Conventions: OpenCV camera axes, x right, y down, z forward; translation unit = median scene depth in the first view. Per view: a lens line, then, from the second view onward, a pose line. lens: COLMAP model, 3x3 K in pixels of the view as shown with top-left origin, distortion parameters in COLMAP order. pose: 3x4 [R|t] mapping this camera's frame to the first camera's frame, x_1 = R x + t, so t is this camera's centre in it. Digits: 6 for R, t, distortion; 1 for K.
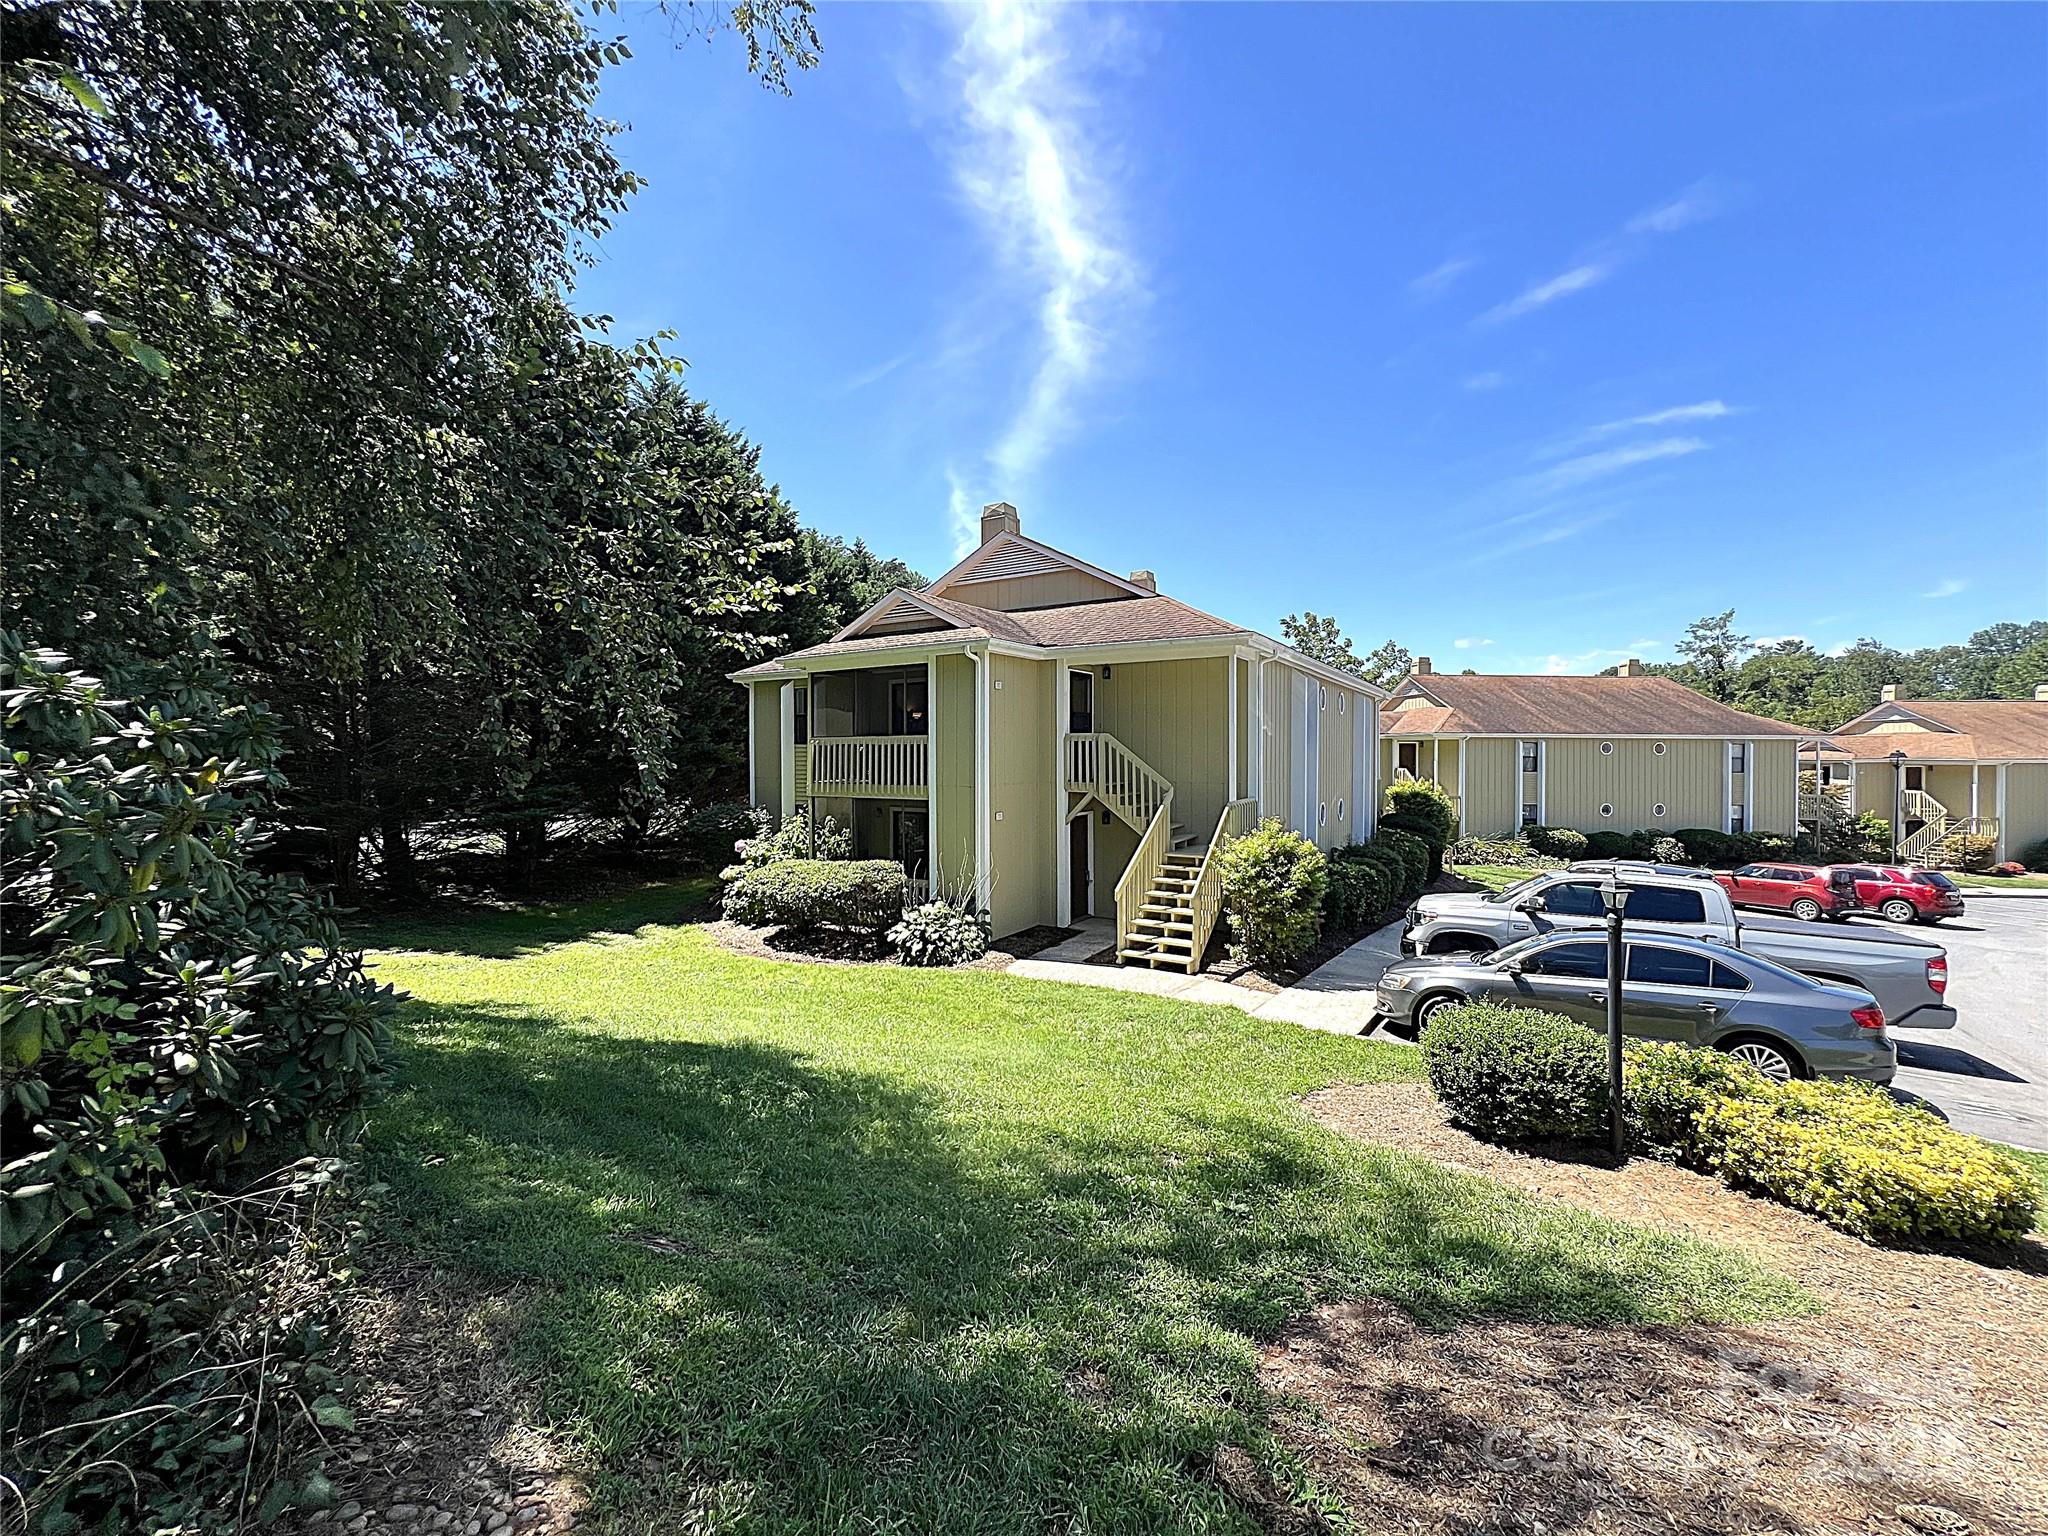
lens RADIAL K [[818.9, 0, 1018.7], [0, 818.9, 757.6], [0, 0, 1]] dist [-0.001657, 0.000917]
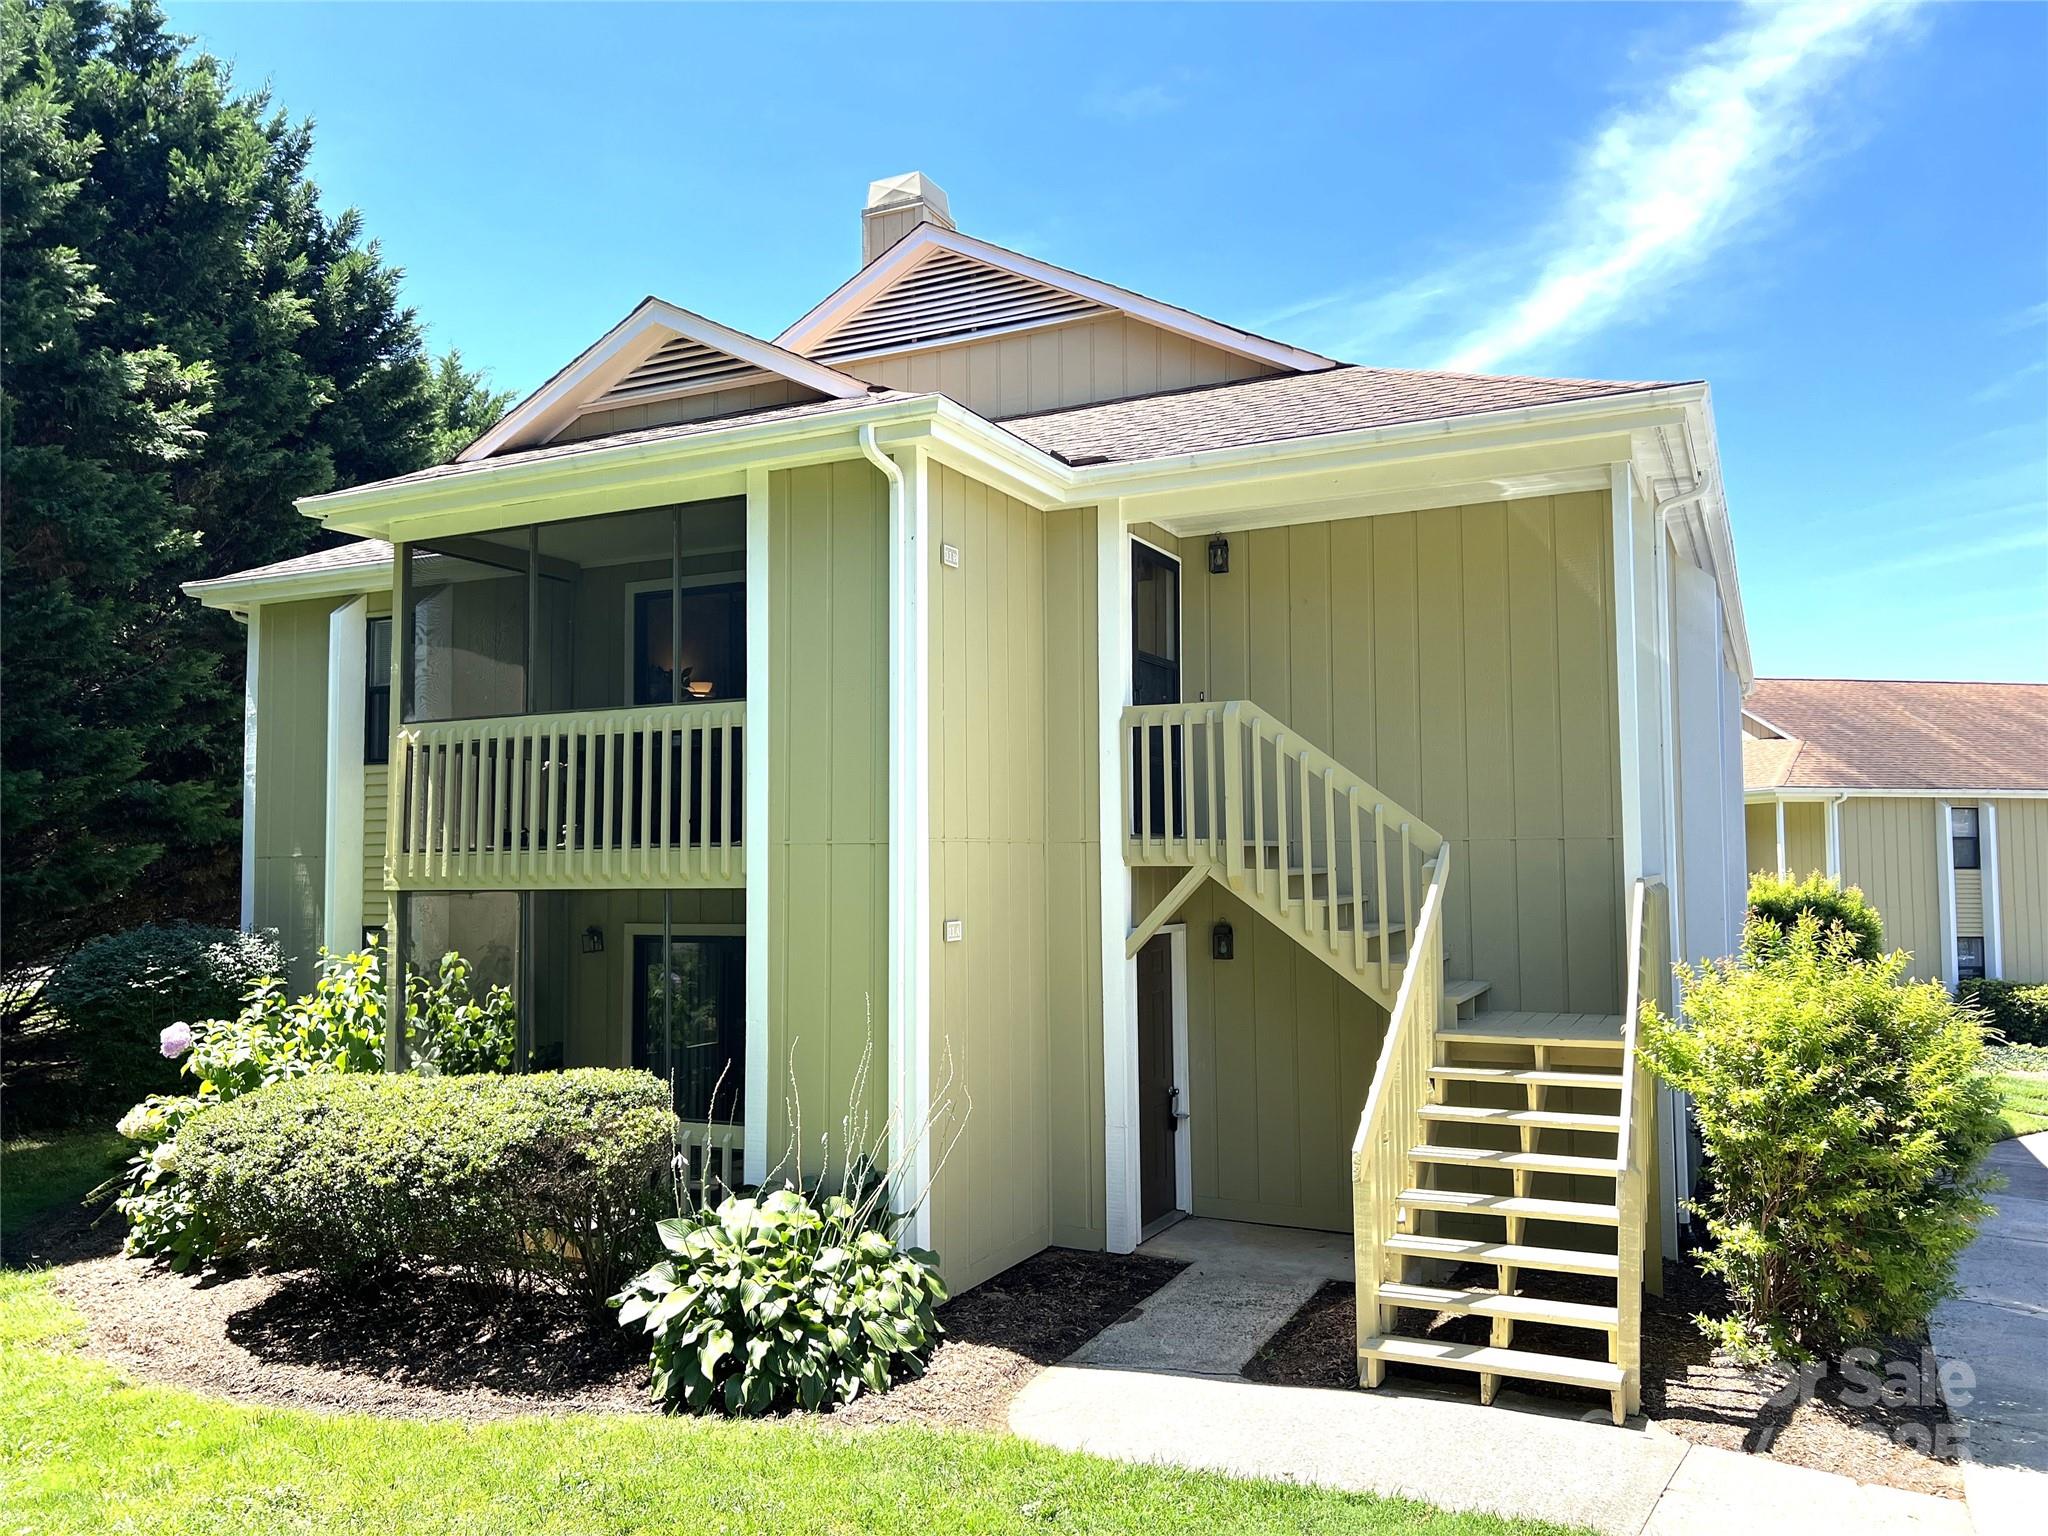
lens RADIAL K [[1521.2, 0, 1024.0], [0, 1521.2, 768.0], [0, 0, 1]] dist [0.024009, 0.000804]
pose [[0.994412, 0.002501, 0.105539, -0.062029], [0.005179, 0.997359, -0.072440, 0.048977], [-0.105441, 0.072582, 0.991773, 0.355715]]
